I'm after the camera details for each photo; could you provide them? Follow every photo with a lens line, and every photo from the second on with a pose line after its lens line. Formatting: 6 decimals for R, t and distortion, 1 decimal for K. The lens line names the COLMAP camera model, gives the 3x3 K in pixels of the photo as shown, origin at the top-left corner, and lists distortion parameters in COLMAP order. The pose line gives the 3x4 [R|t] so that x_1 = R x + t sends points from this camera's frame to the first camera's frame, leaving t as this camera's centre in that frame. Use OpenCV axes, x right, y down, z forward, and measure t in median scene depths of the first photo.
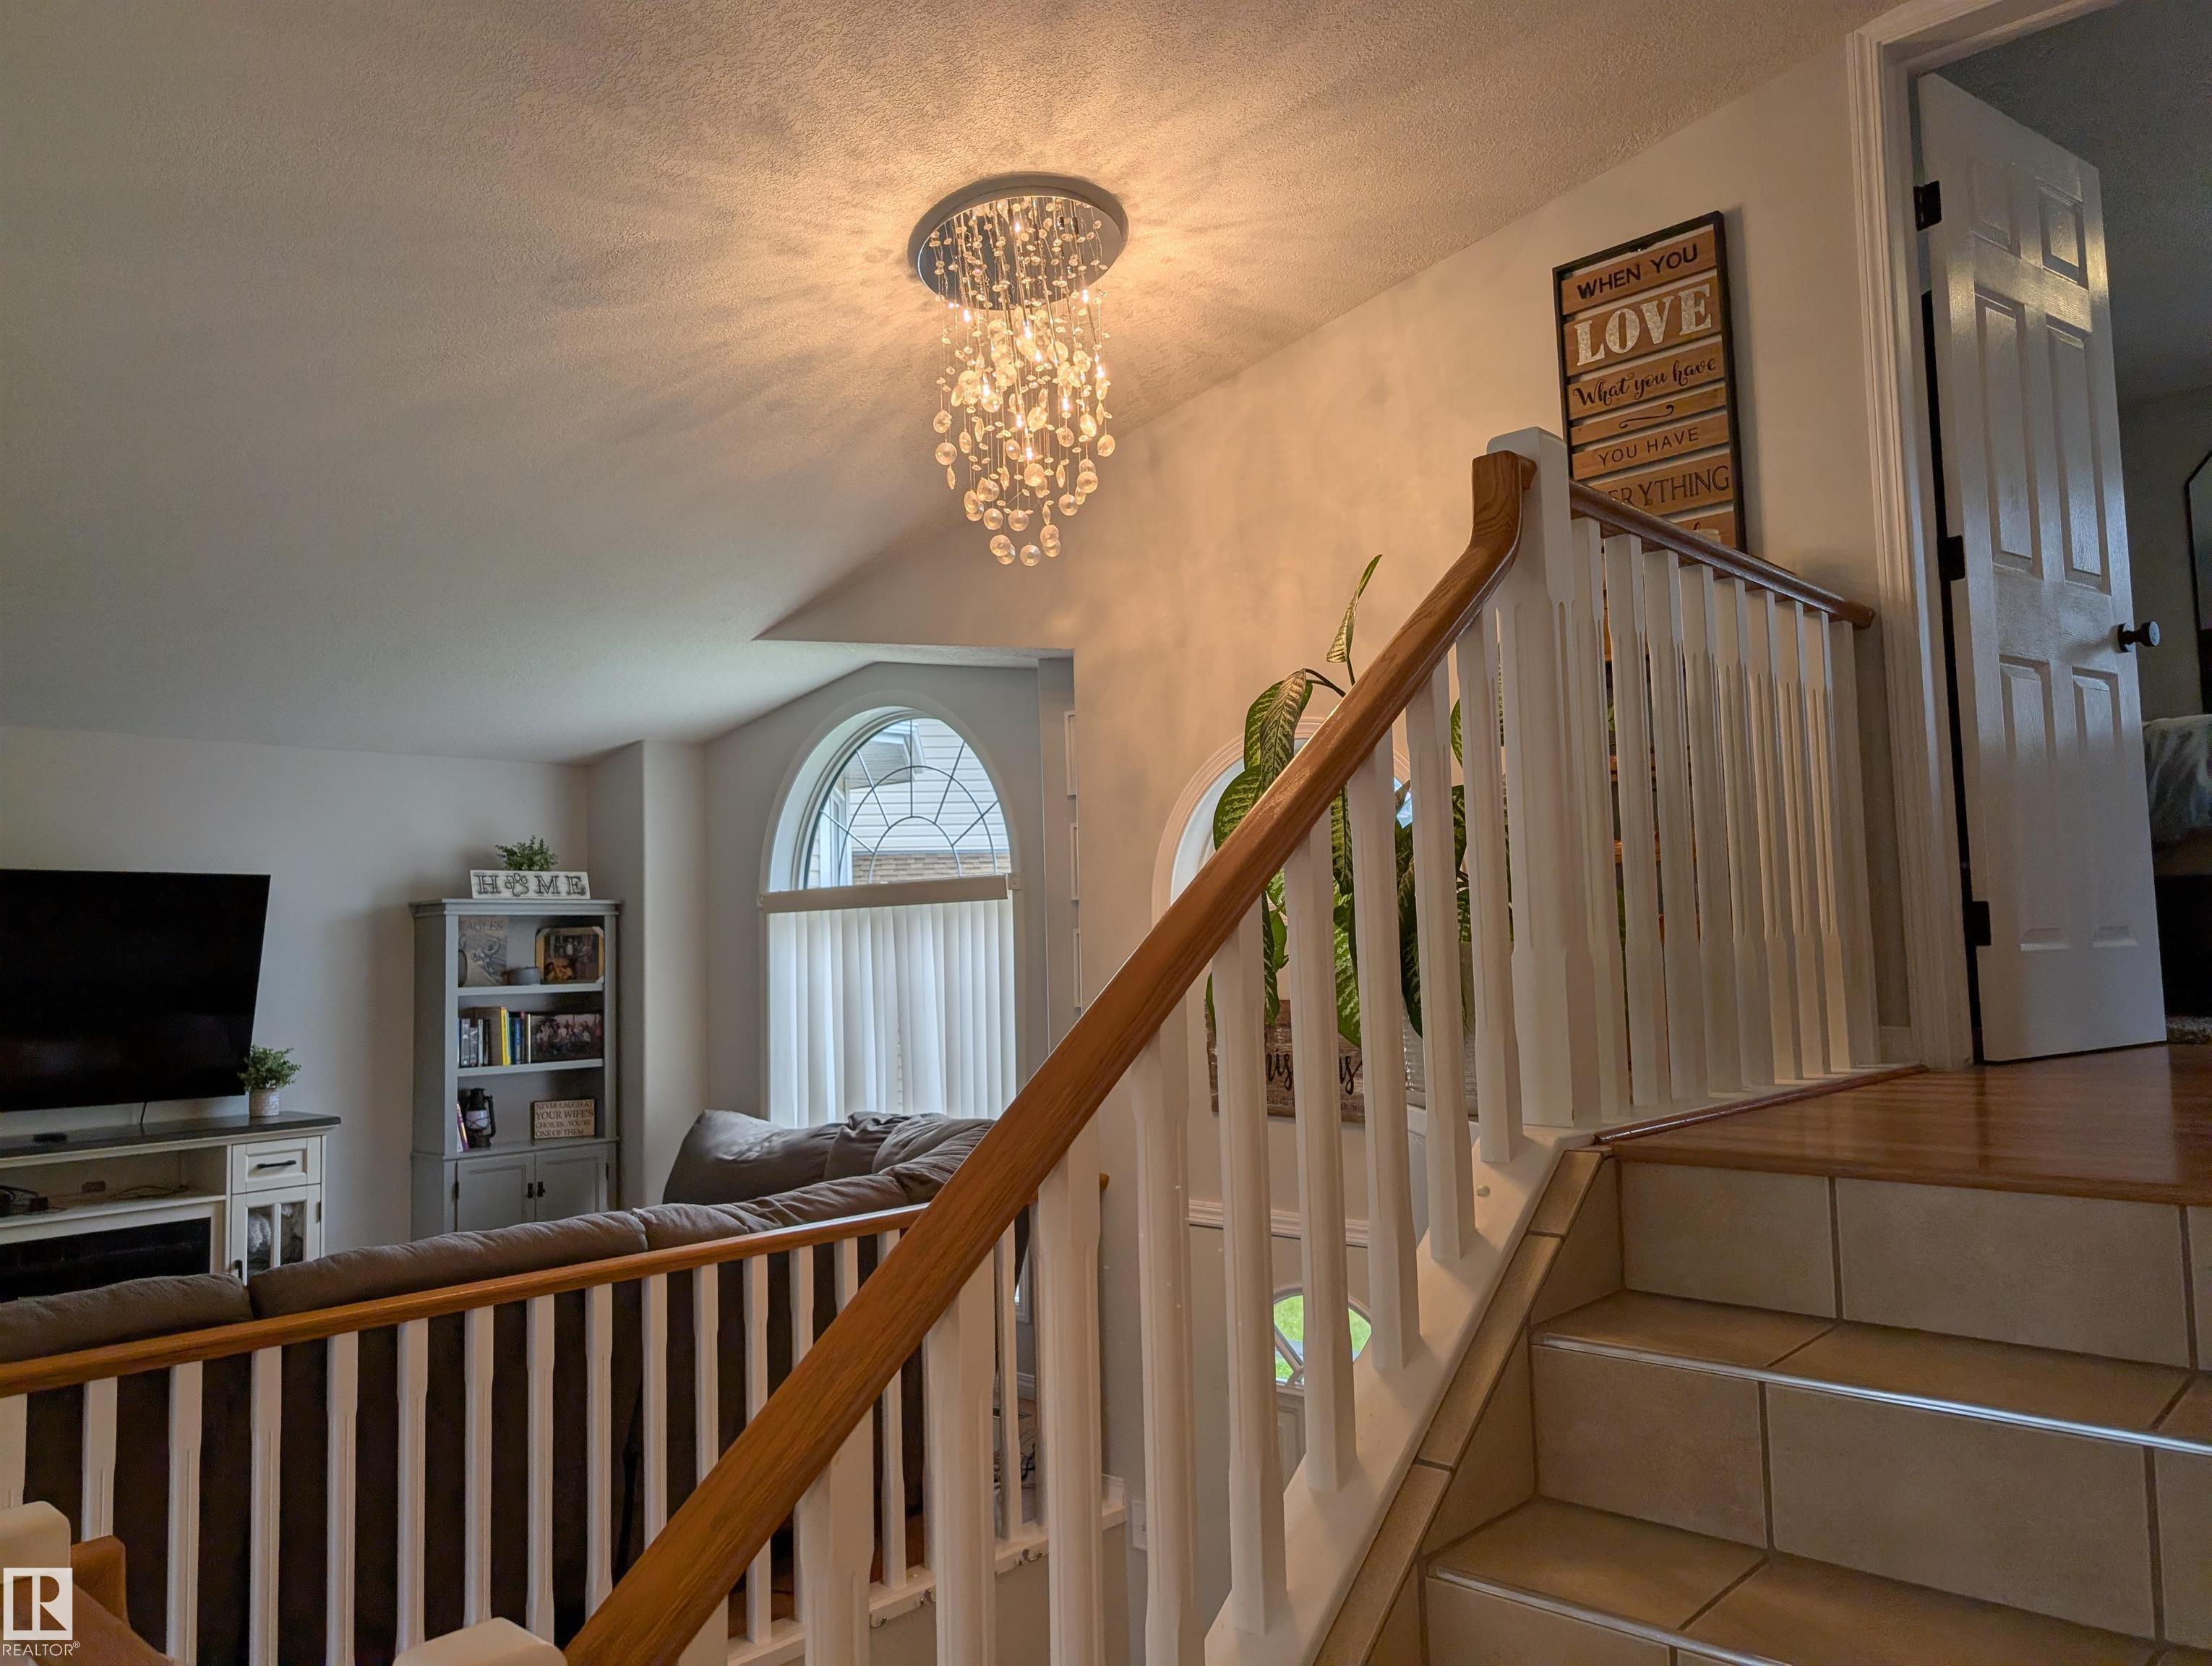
lens RADIAL K [[1540.2, 0, 1129.2], [0, 1540.2, 840.6], [0, 0, 1]] dist [0.022254, -0.040444]
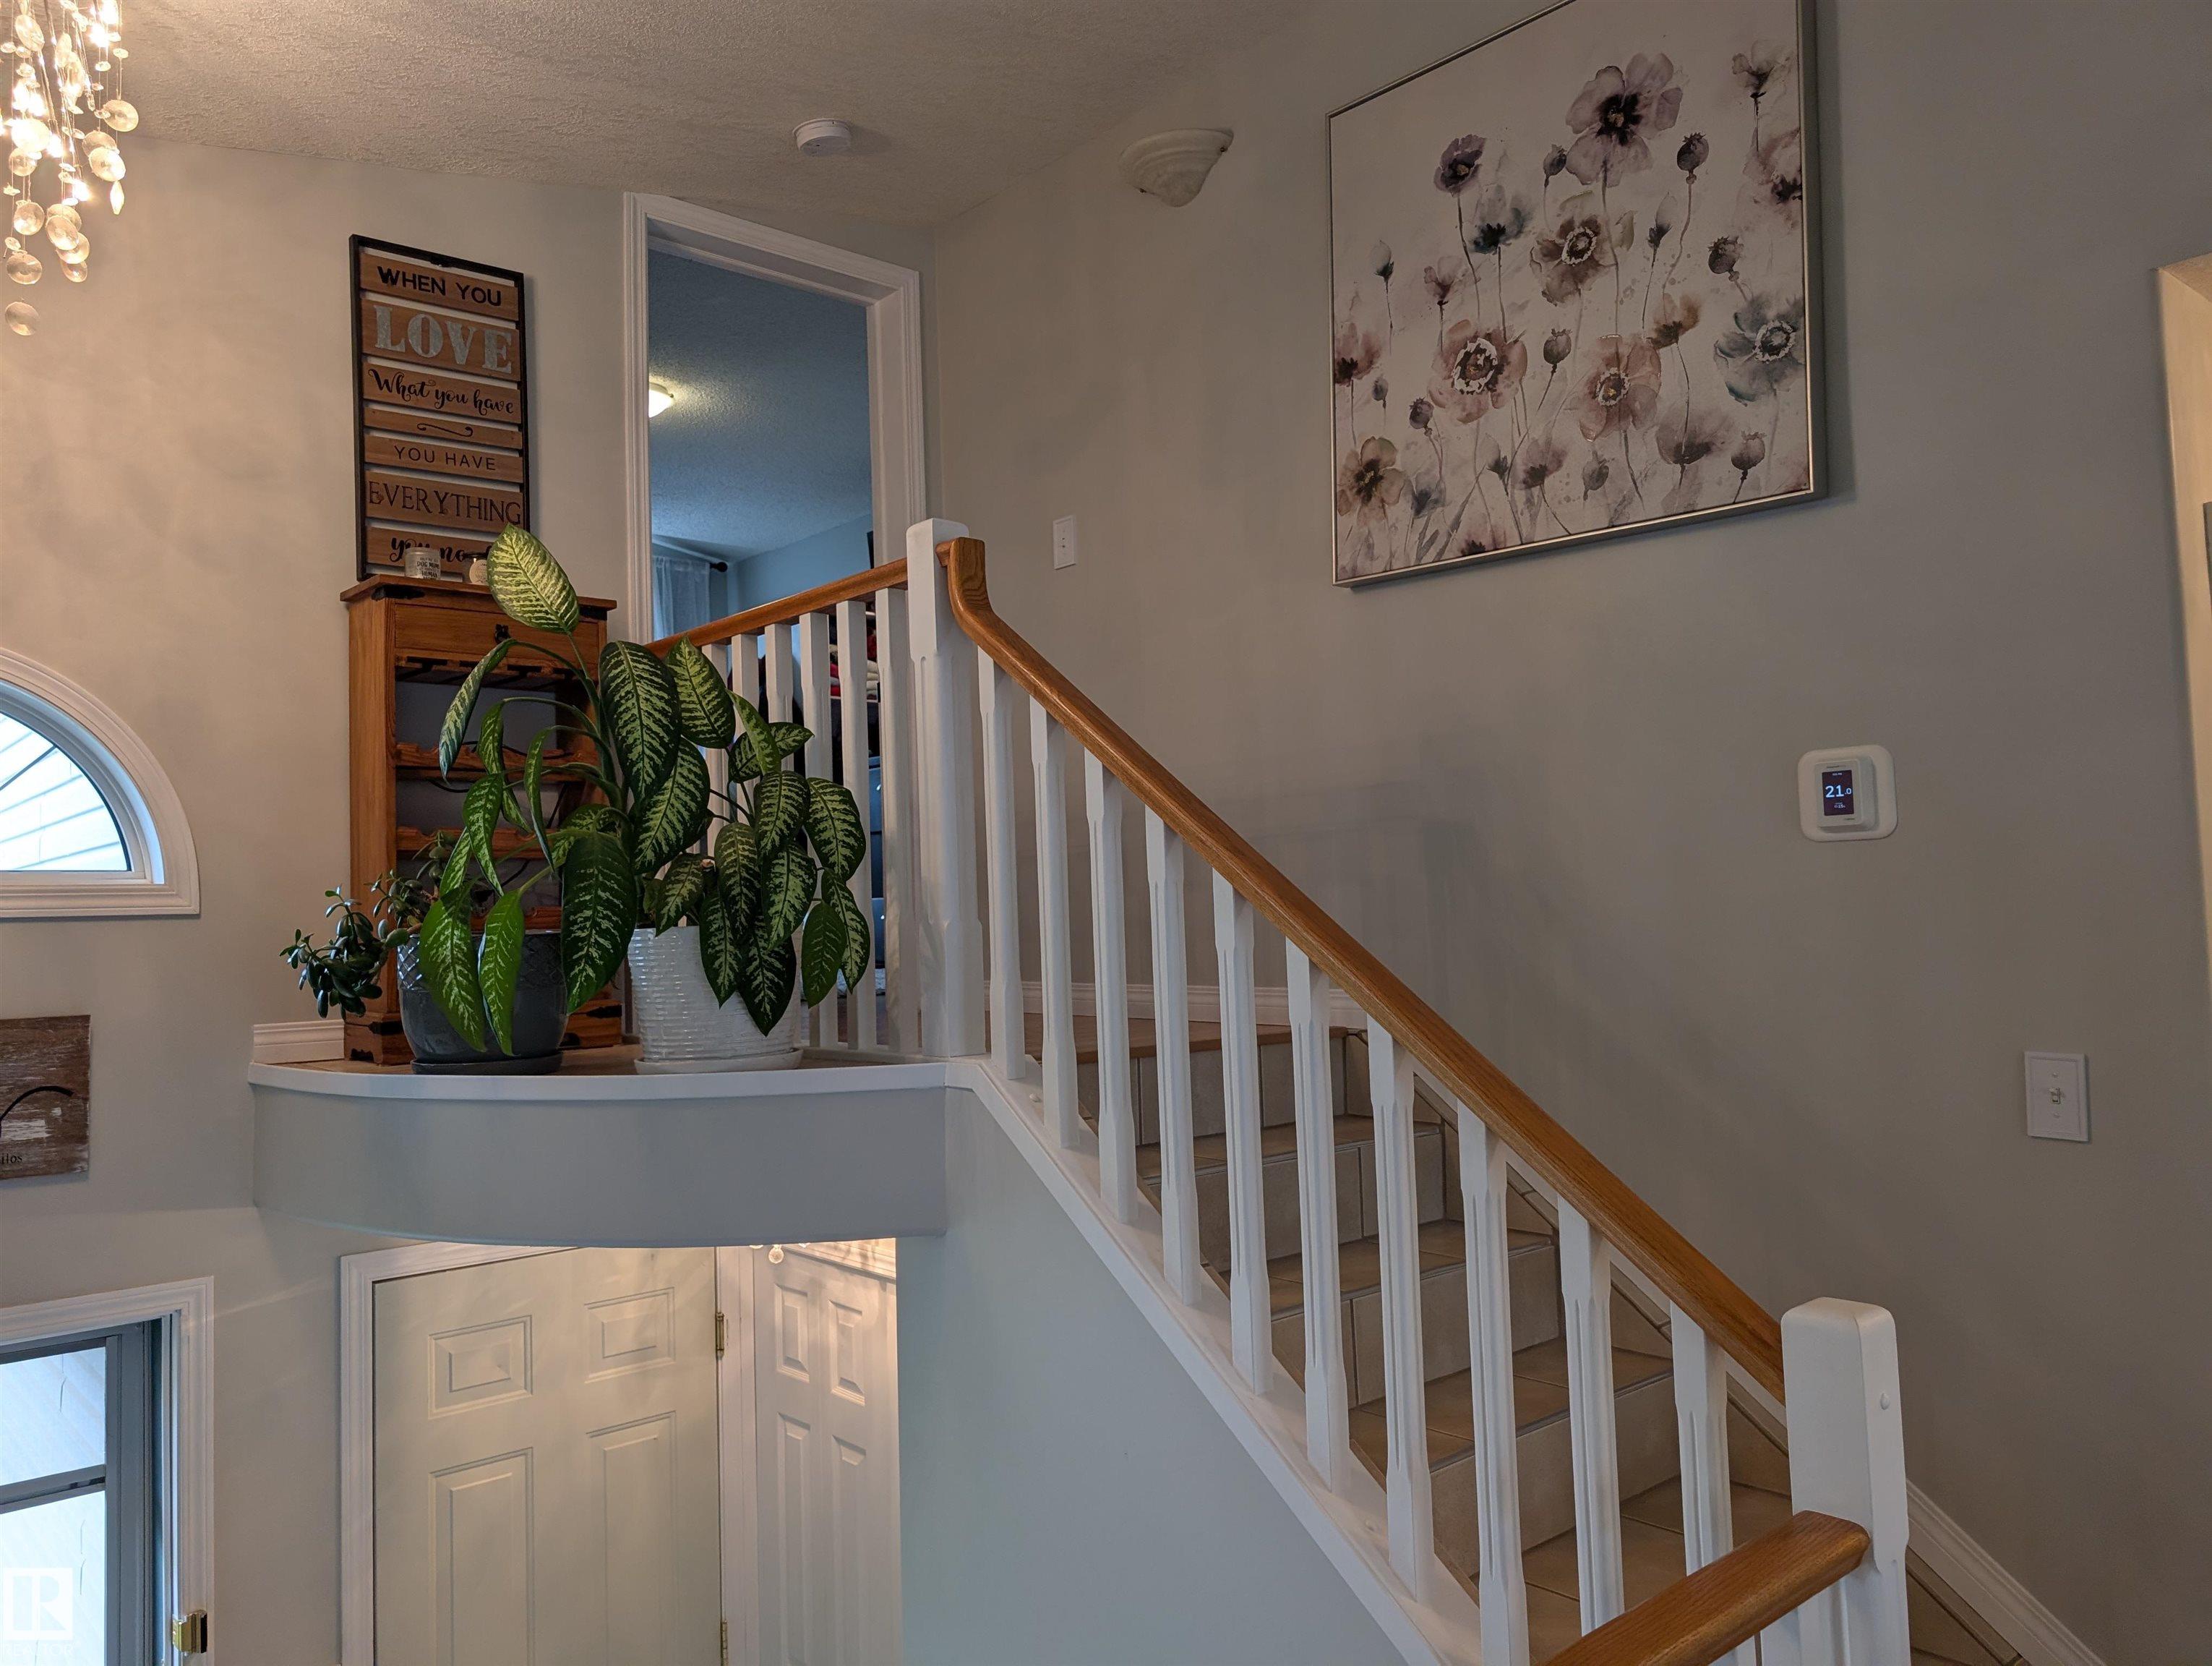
lens RADIAL K [[1574.1, 0, 1102.0], [0, 1574.1, 804.4], [0, 0, 1]] dist [0.024784, -0.001207]
pose [[0.123350, 0.079605, 0.989165, -0.636621], [-0.046697, 0.996139, -0.074343, 0.035395], [-0.991264, -0.037020, 0.126591, 0.413116]]
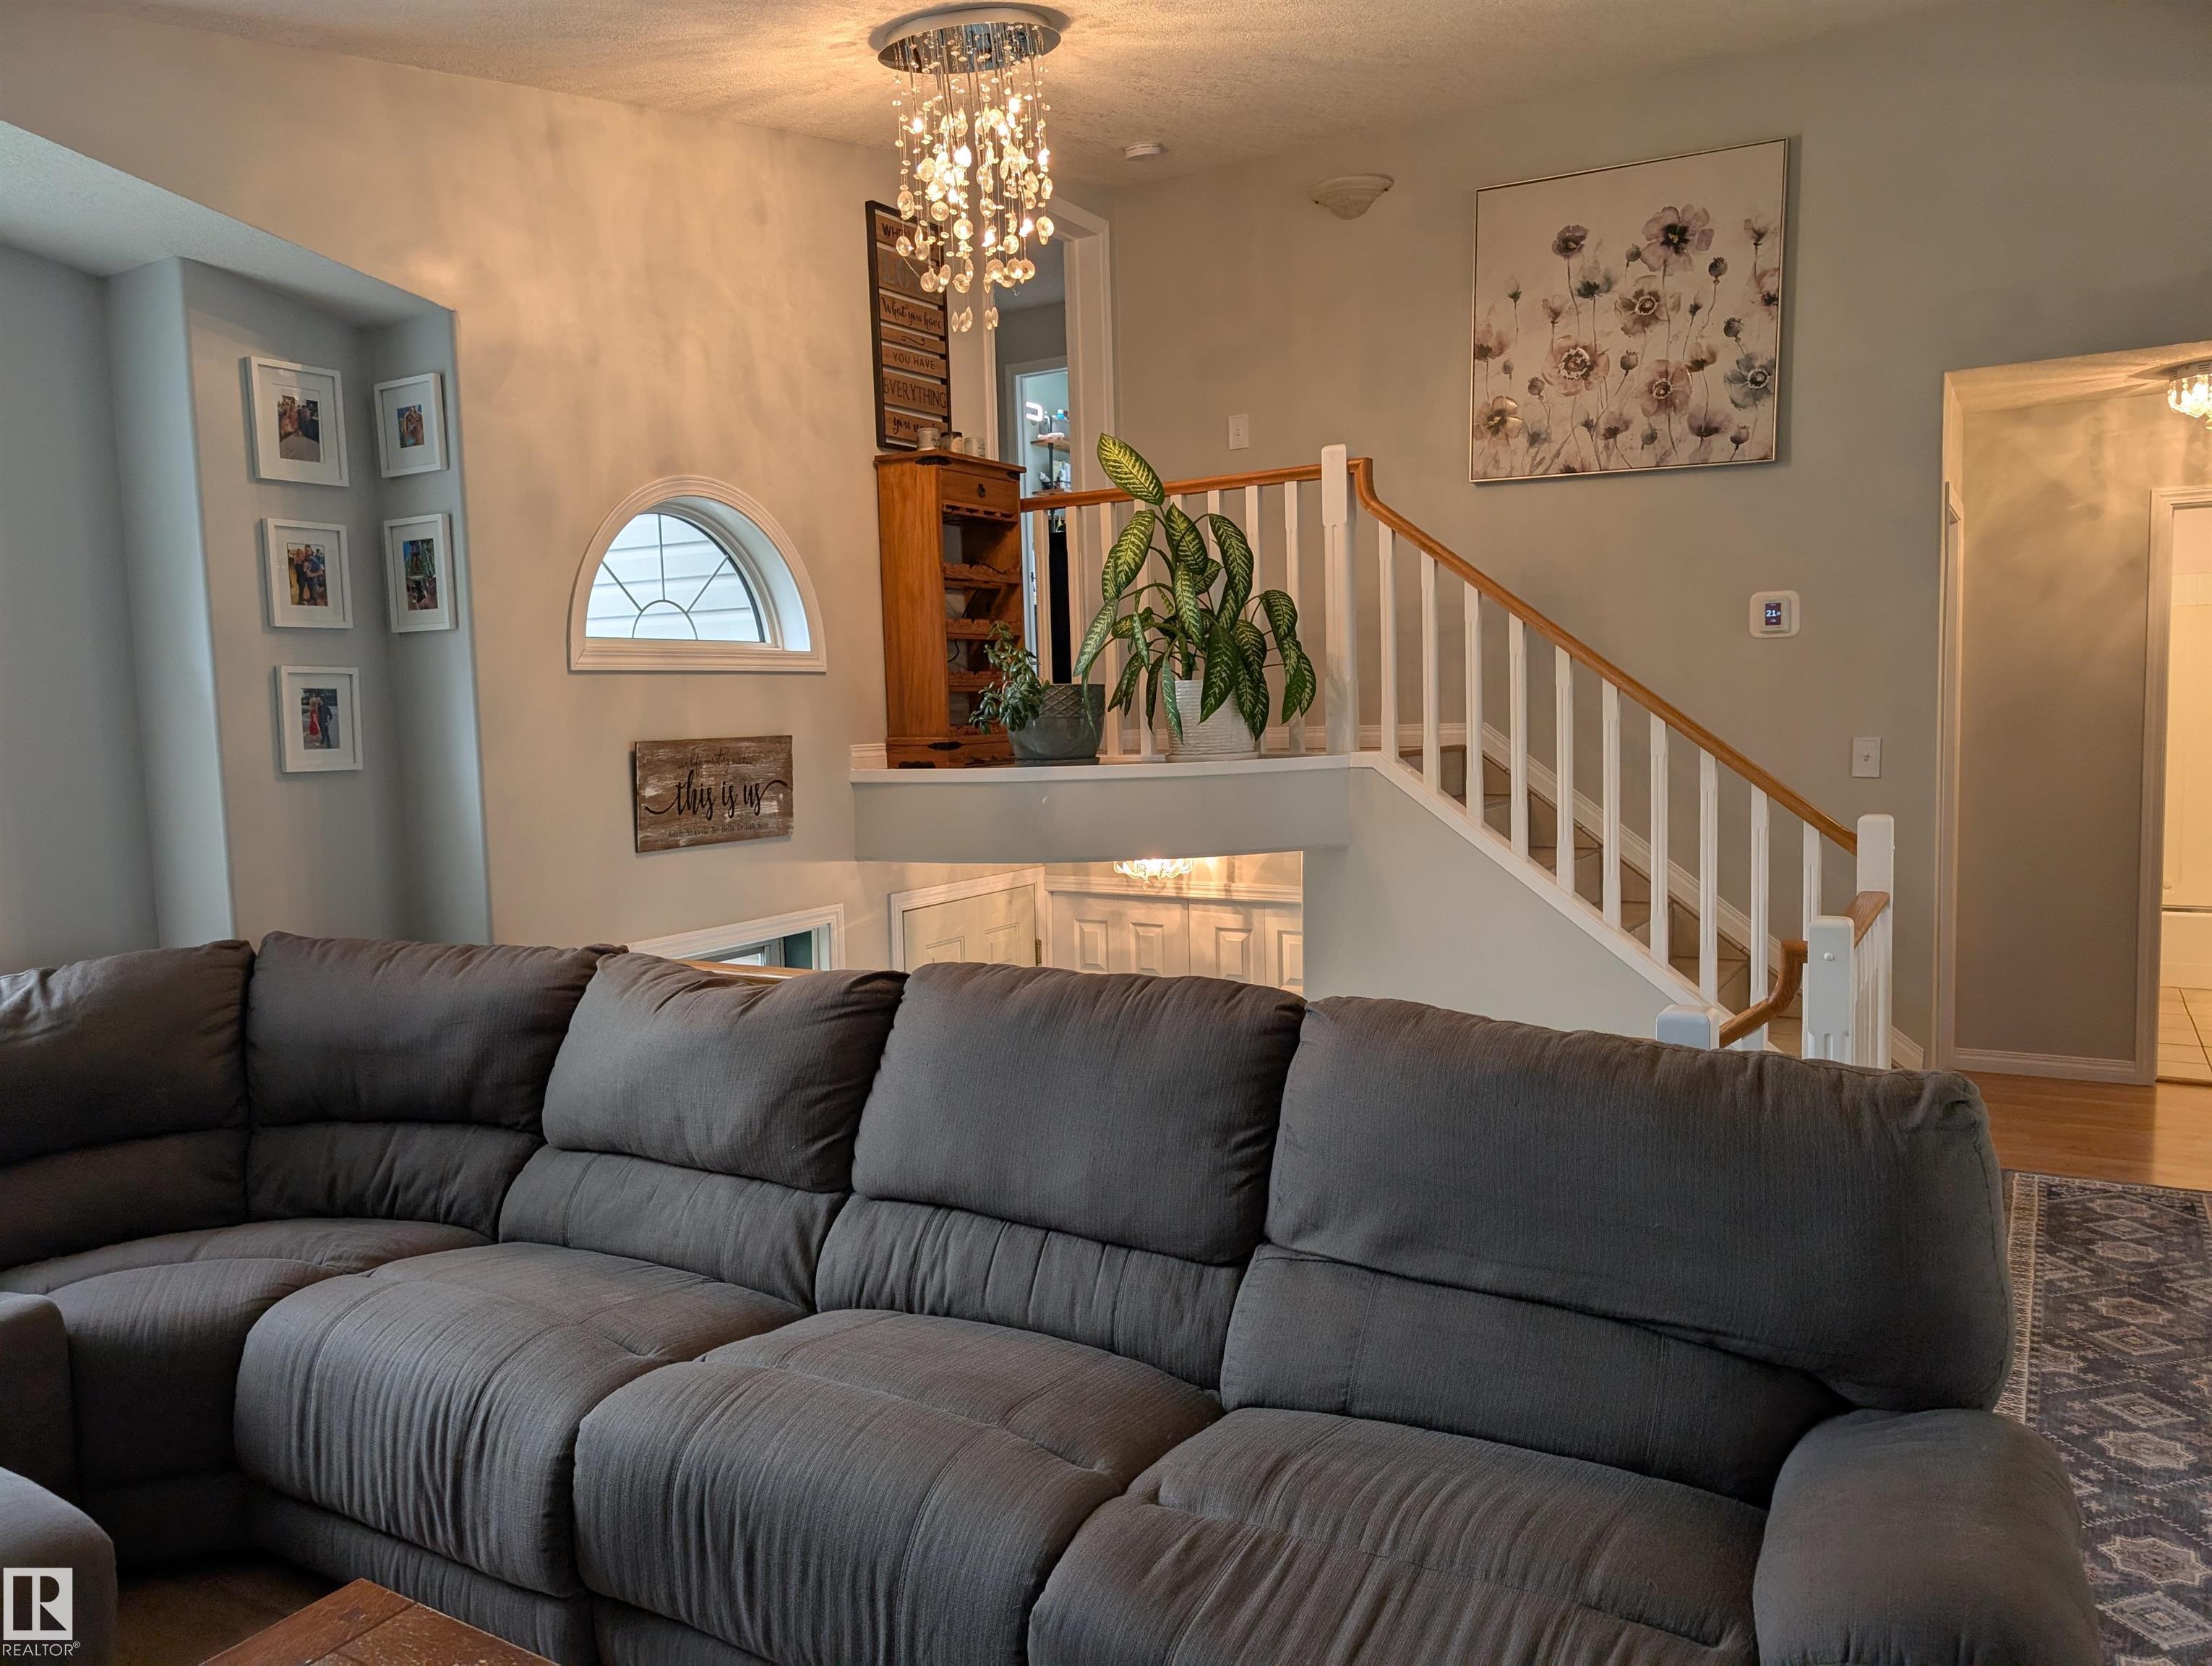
lens RADIAL K [[1574.1, 0, 1102.0], [0, 1574.1, 804.4], [0, 0, 1]] dist [0.024784, -0.001207]
pose [[-0.204905, -0.046901, 0.977657, -1.215842], [-0.042977, 0.998319, 0.038885, 0.109304], [-0.977838, -0.034049, -0.206577, 1.108595]]
